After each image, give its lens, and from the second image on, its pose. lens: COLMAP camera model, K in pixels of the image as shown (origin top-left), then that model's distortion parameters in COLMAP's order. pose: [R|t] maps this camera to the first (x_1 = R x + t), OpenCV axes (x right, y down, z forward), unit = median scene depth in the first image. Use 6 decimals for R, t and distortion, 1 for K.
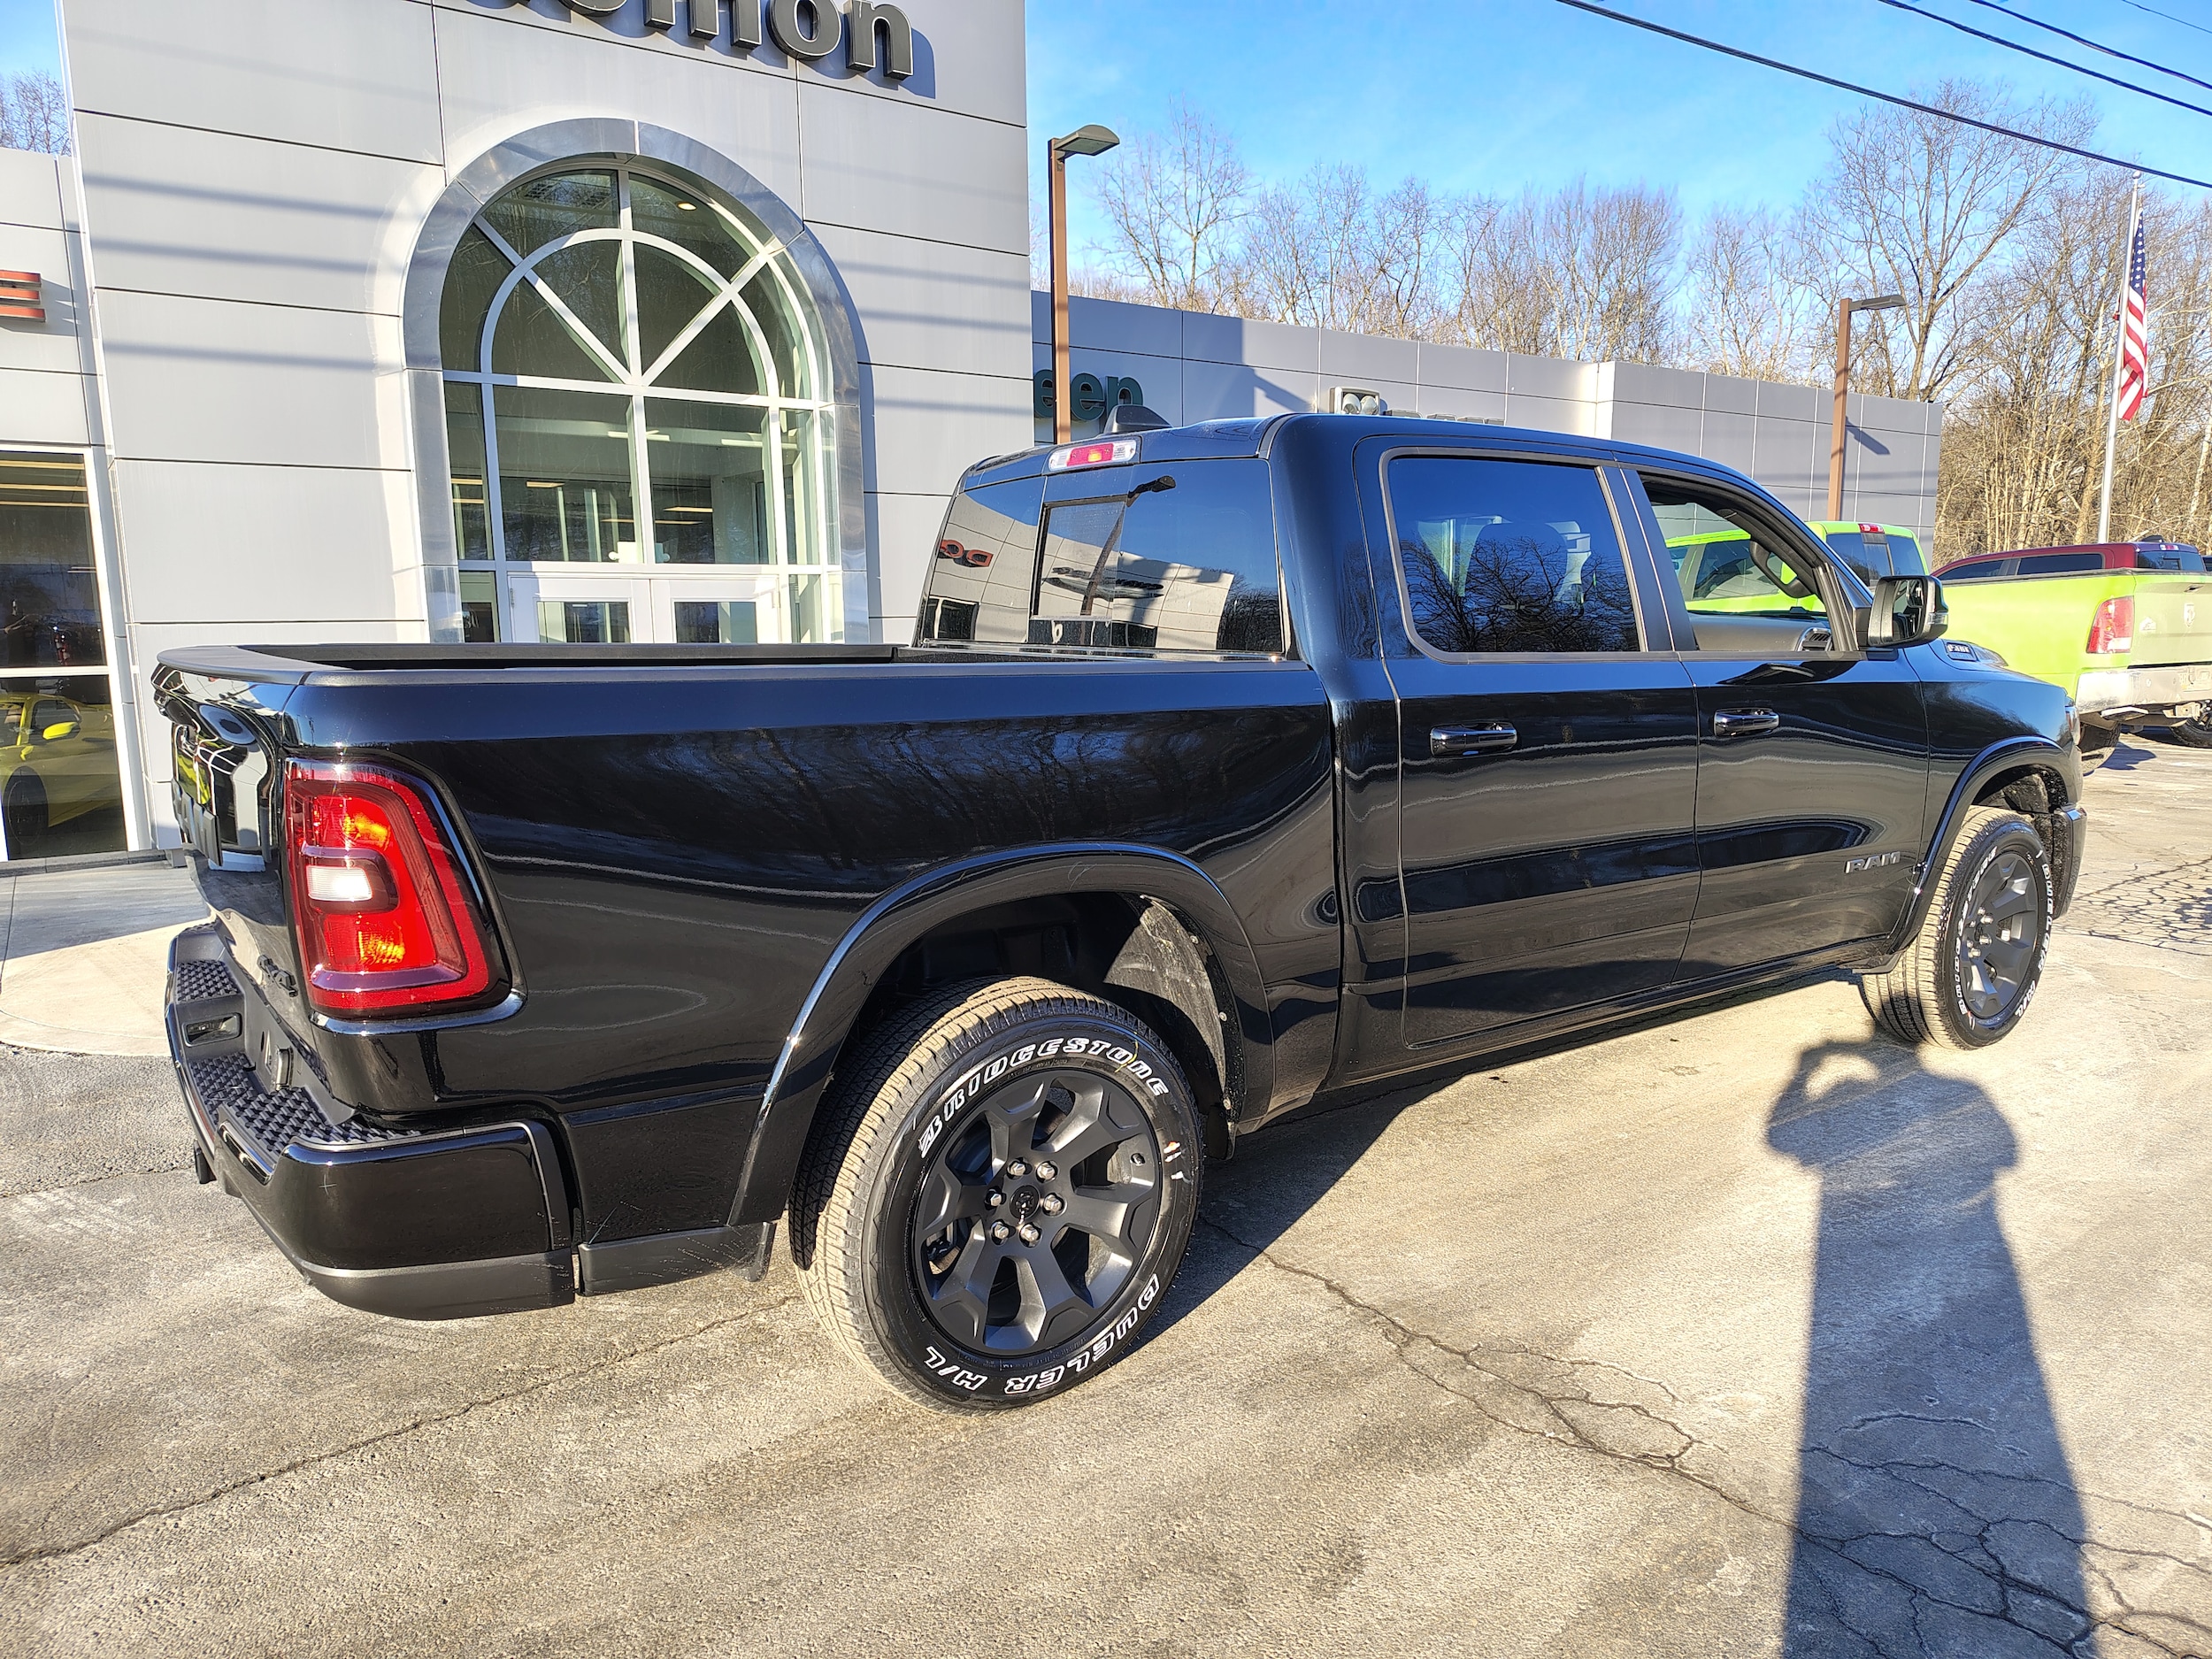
lens RADIAL K [[1507.0, 0, 1097.3], [0, 1507.0, 832.4], [0, 0, 1]] dist [0.013965, -0.007104]
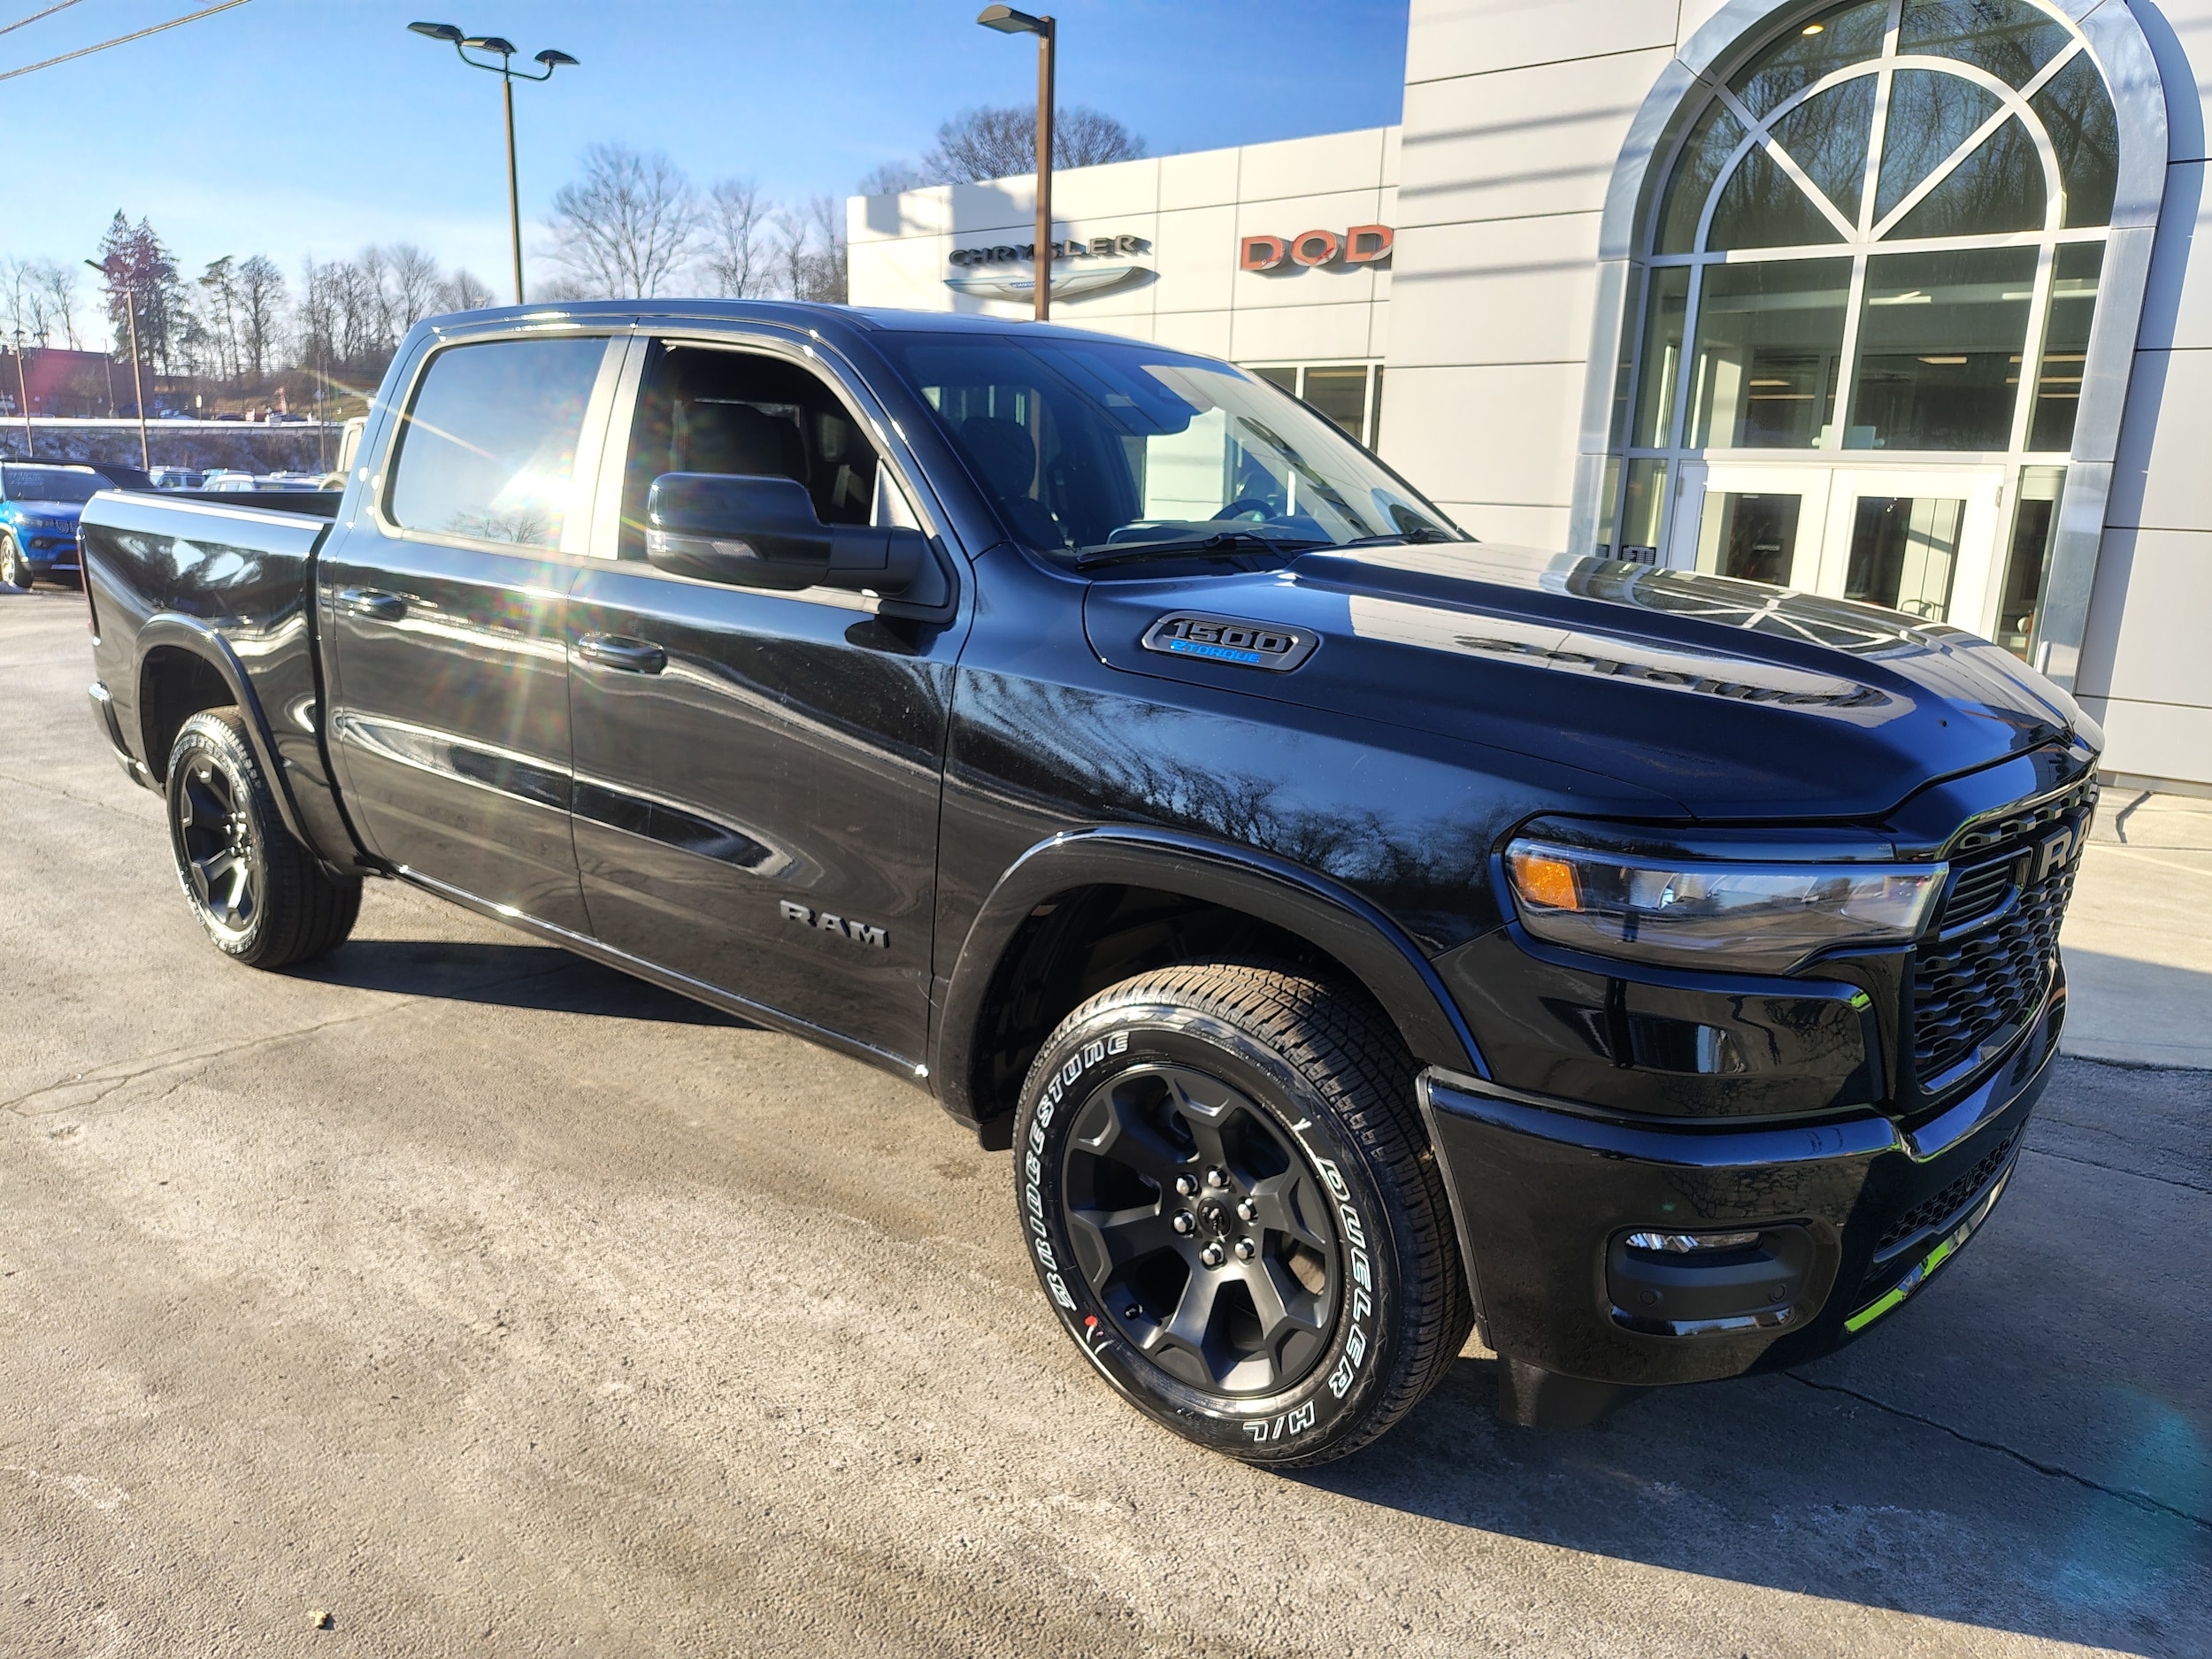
lens RADIAL K [[1507.0, 0, 1142.4], [0, 1507.0, 826.1], [0, 0, 1]] dist [0.013965, -0.007104]
pose [[0.292935, 0.240874, -0.925294, 0.458313], [-0.164364, 0.966026, 0.199443, -0.078592], [0.941899, 0.093661, 0.322574, 0.363257]]
